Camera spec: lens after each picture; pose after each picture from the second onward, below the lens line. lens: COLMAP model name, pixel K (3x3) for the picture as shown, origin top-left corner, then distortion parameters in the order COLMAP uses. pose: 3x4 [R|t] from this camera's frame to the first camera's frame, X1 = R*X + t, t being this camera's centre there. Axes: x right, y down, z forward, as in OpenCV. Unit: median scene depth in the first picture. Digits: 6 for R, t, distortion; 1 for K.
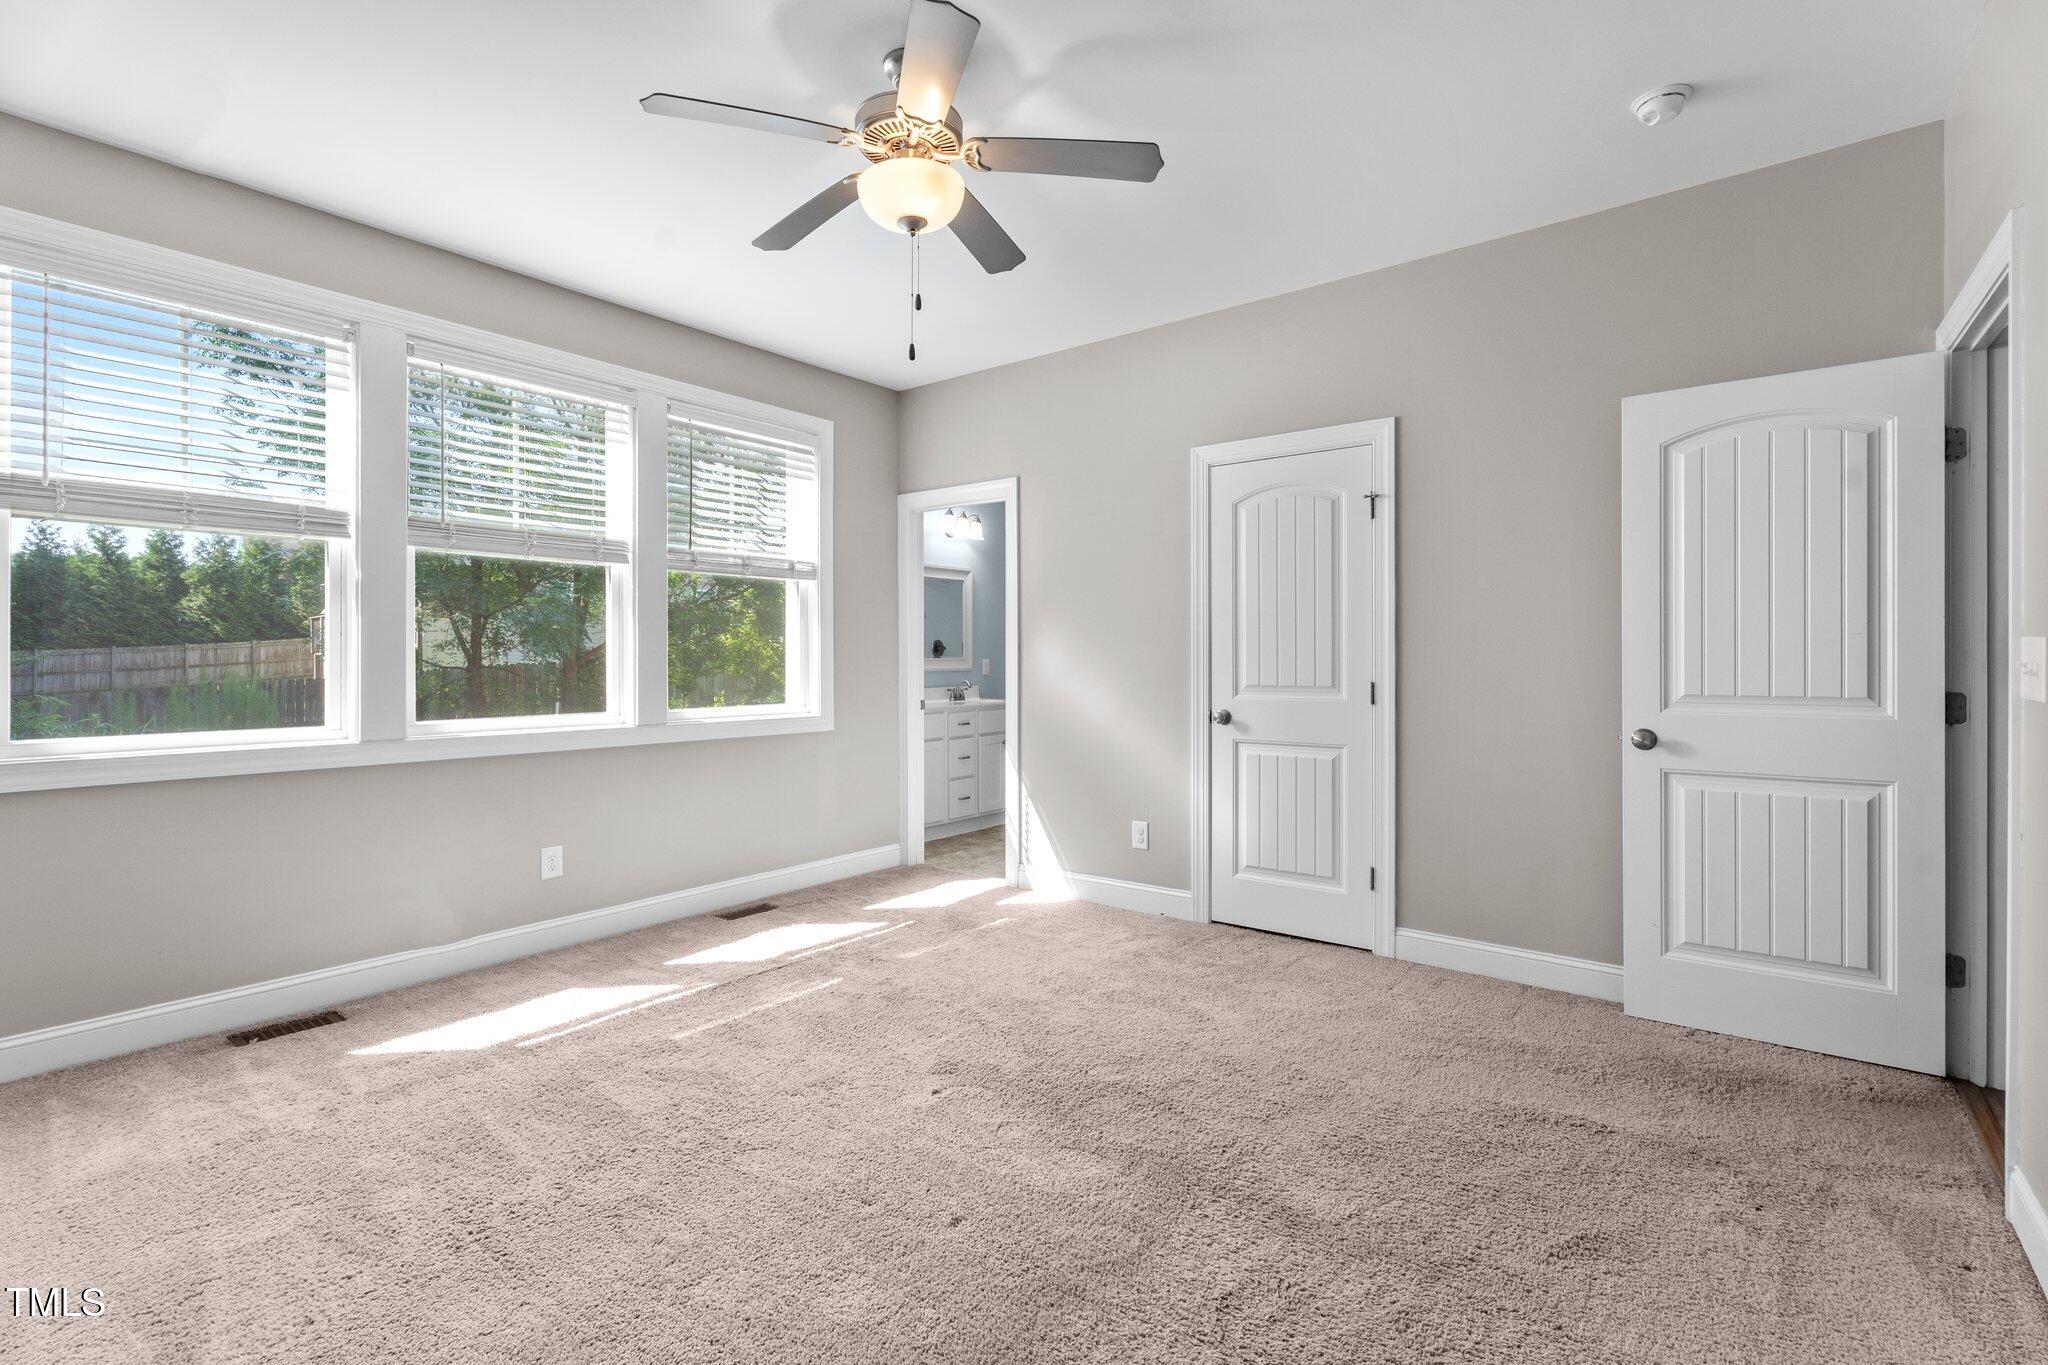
lens RADIAL K [[914.0, 0, 1024.5], [0, 914.0, 663.9], [0, 0, 1]] dist [-0.007475, 0.002069]
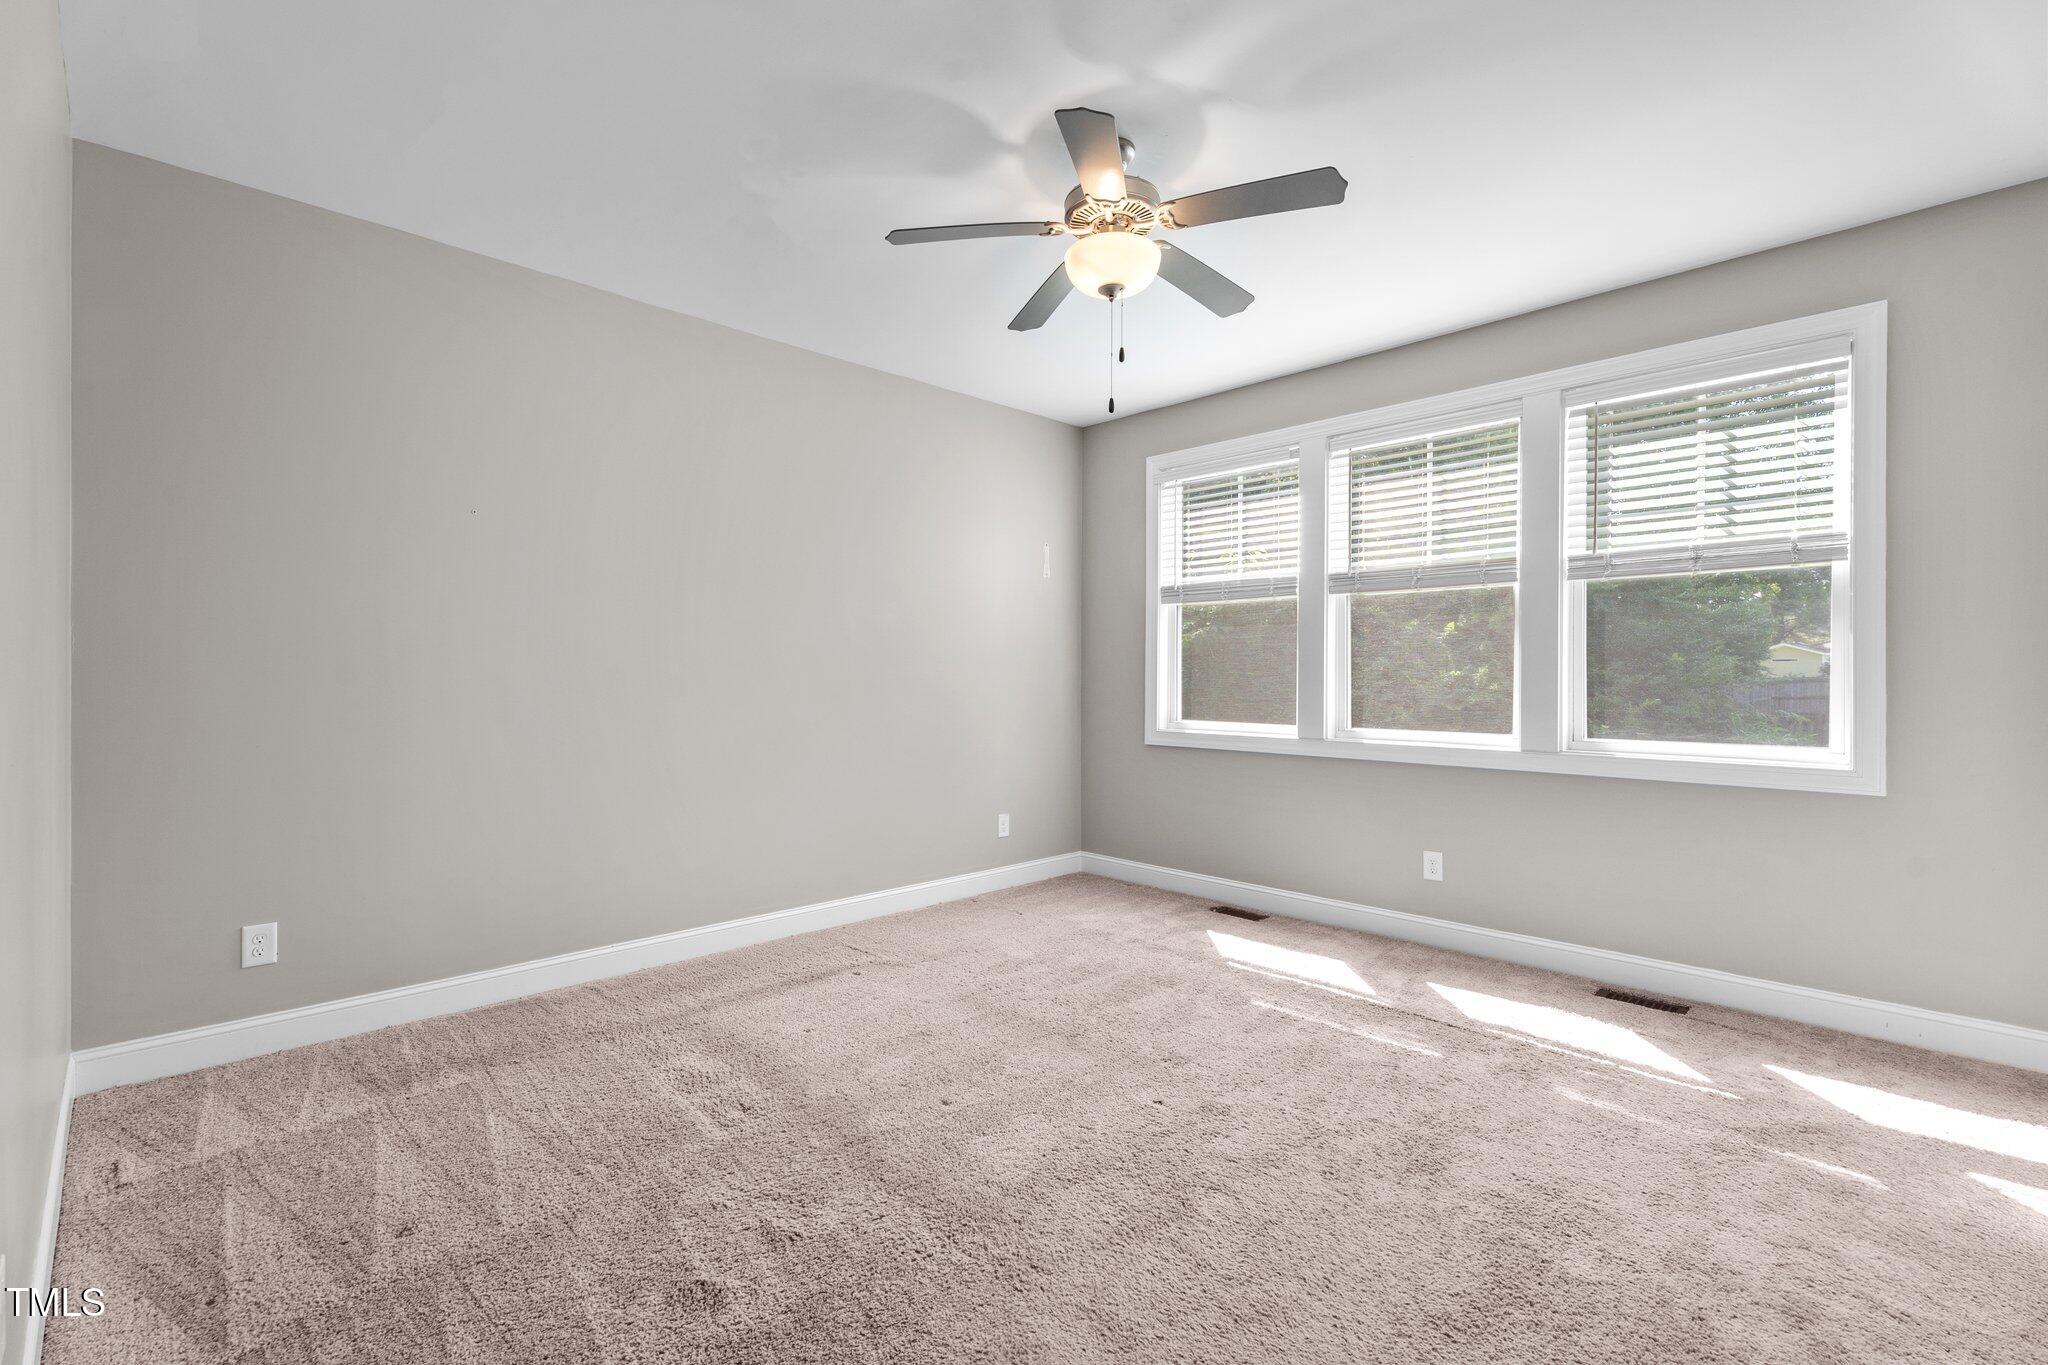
lens RADIAL K [[914.0, 0, 1020.7], [0, 914.0, 685.0], [0, 0, 1]] dist [-0.007475, 0.002069]
pose [[-0.134776, 0.014255, -0.990774, 0.667192], [-0.002860, 0.999887, 0.014775, -0.015977], [0.990872, 0.004824, -0.134720, 0.687987]]
